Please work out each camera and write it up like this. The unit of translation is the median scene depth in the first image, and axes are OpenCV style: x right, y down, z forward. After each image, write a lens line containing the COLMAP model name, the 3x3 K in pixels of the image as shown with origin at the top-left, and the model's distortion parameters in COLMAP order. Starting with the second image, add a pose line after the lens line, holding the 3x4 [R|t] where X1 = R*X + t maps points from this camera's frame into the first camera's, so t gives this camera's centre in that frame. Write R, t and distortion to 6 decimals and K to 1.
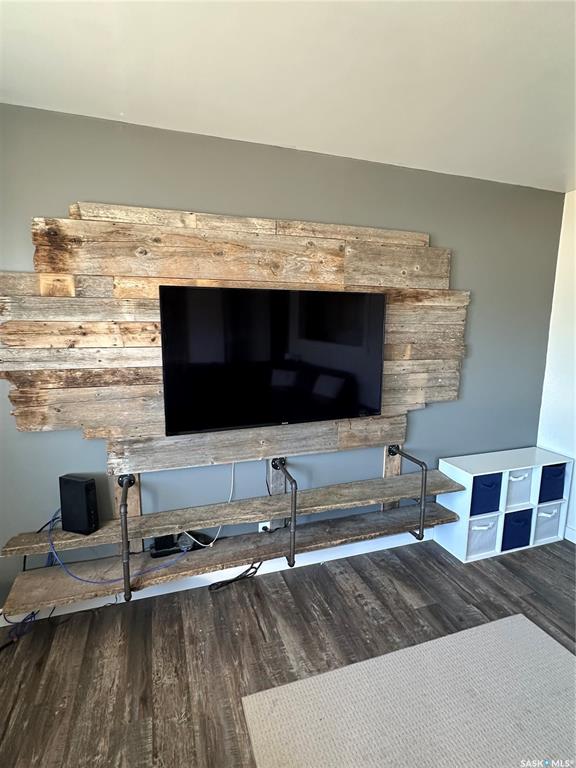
lens RADIAL K [[406.0, 0, 288.0], [0, 406.0, 384.0], [0, 0, 1]] dist [-0.003520, 0.000444]
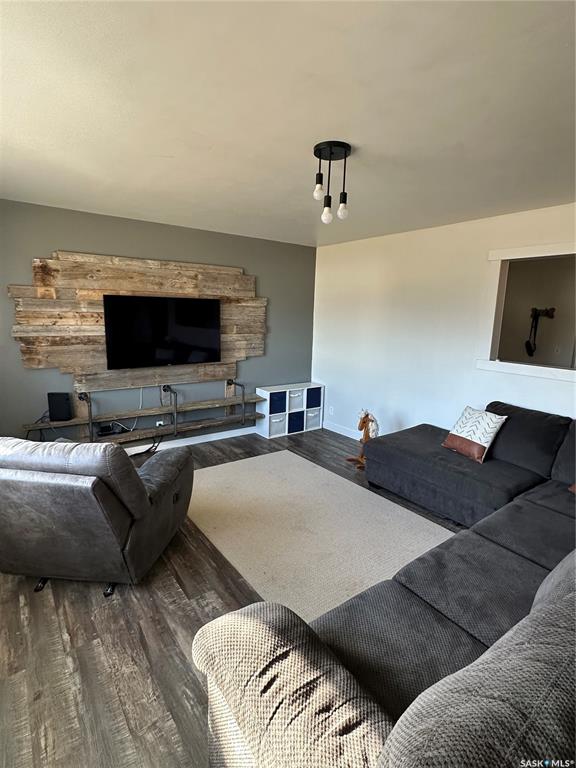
lens RADIAL K [[389.0, 0, 287.0], [0, 389.0, 381.7], [0, 0, 1]] dist [-0.001018, -0.000019]
pose [[0.955352, -0.037674, 0.293058, -0.019344], [0.029997, 0.999080, 0.030649, 0.144772], [-0.293943, -0.020490, 0.955603, -1.018694]]
